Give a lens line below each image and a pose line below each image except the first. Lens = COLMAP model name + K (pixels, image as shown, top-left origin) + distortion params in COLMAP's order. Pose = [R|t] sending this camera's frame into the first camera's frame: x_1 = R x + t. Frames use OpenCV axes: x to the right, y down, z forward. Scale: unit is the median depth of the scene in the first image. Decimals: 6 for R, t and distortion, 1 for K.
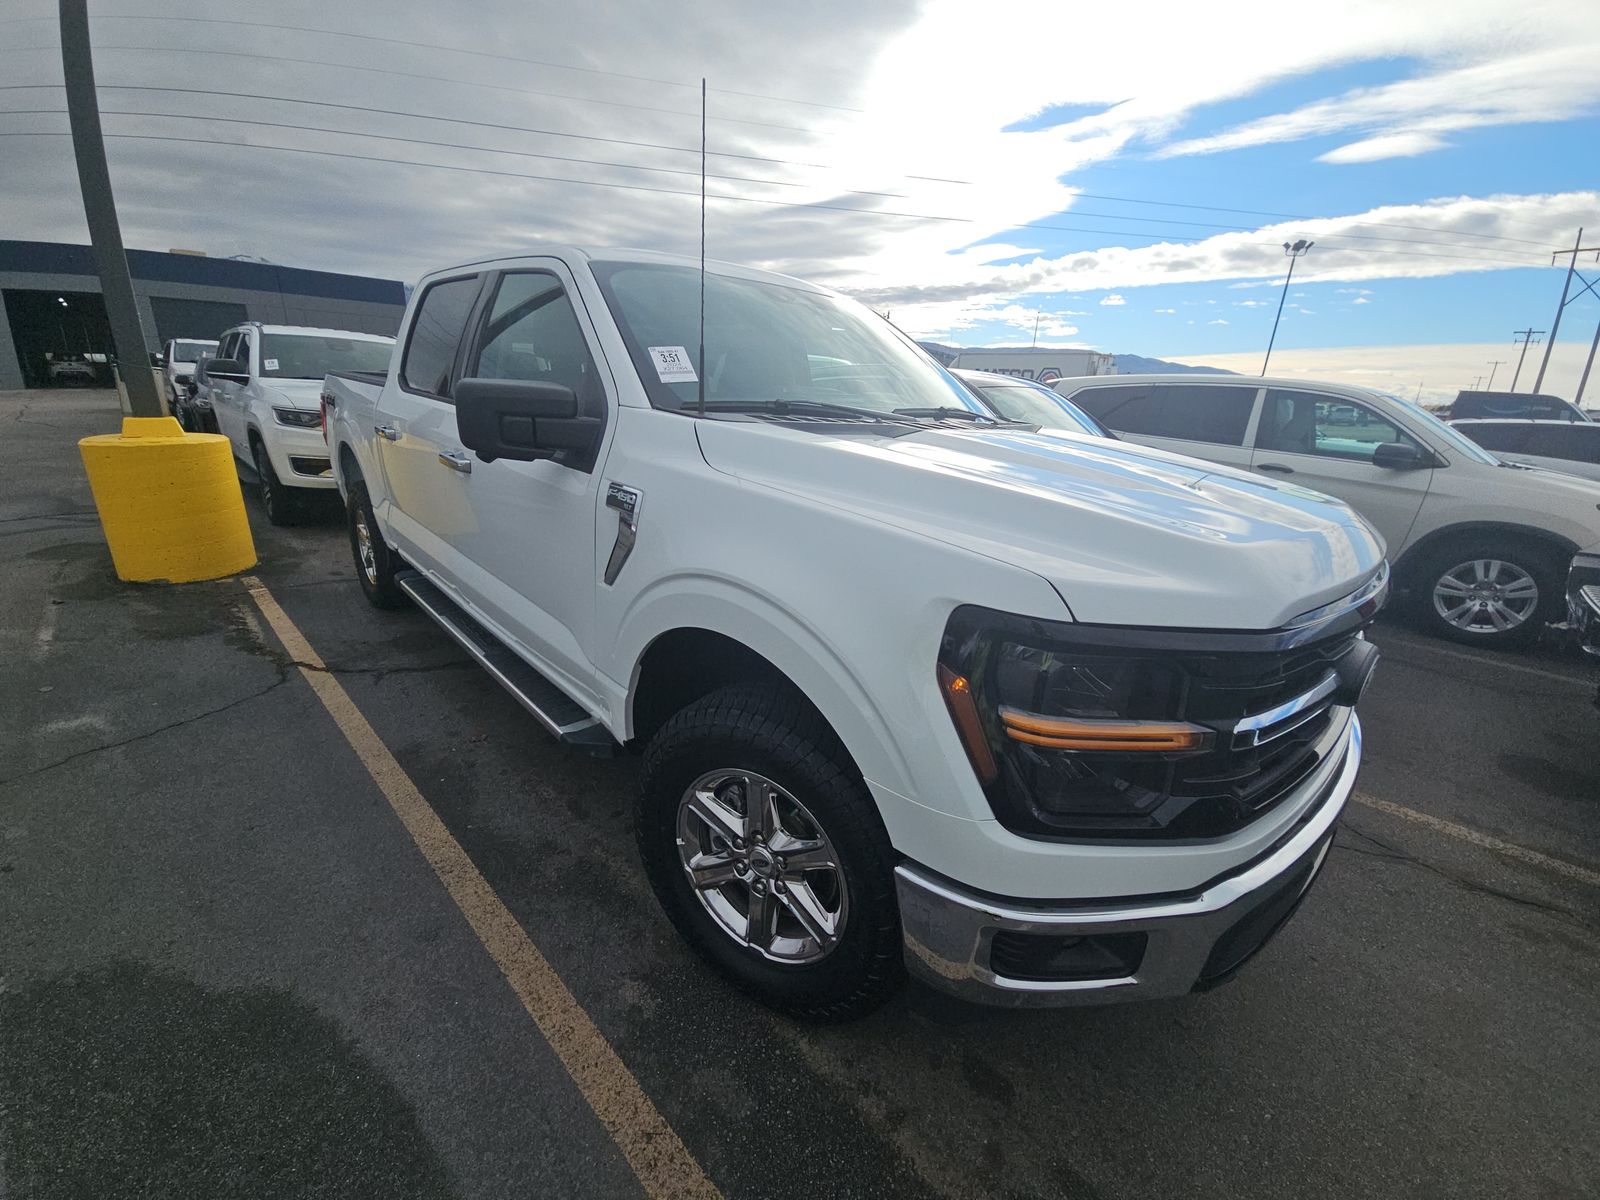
lens RADIAL K [[654.8, 0, 803.4], [0, 654.8, 593.3], [0, 0, 1]] dist [-0.005743, -0.007954]
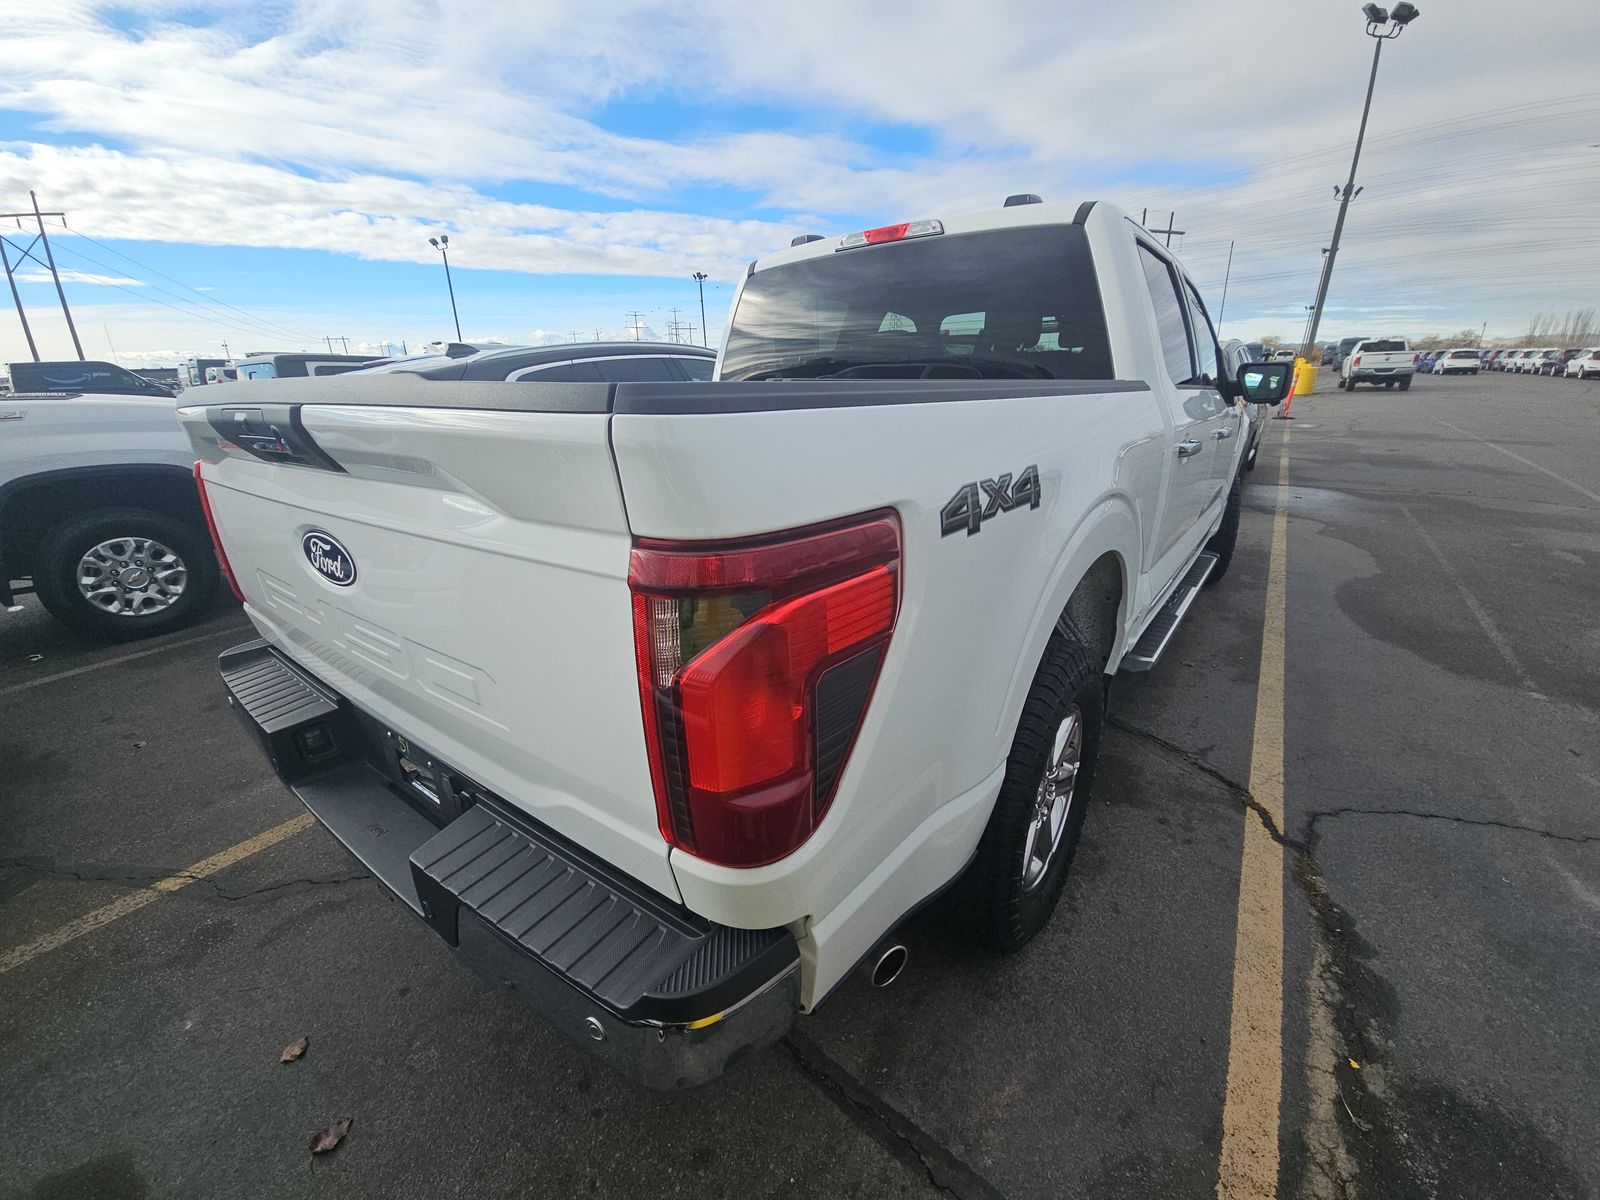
lens RADIAL K [[654.8, 0, 789.8], [0, 654.8, 607.2], [0, 0, 1]] dist [-0.005743, -0.007954]
pose [[-0.149039, -0.352632, 0.923817, -1.231866], [0.322261, 0.865923, 0.382524, -0.478612], [-0.934845, 0.354721, -0.015417, 1.404447]]
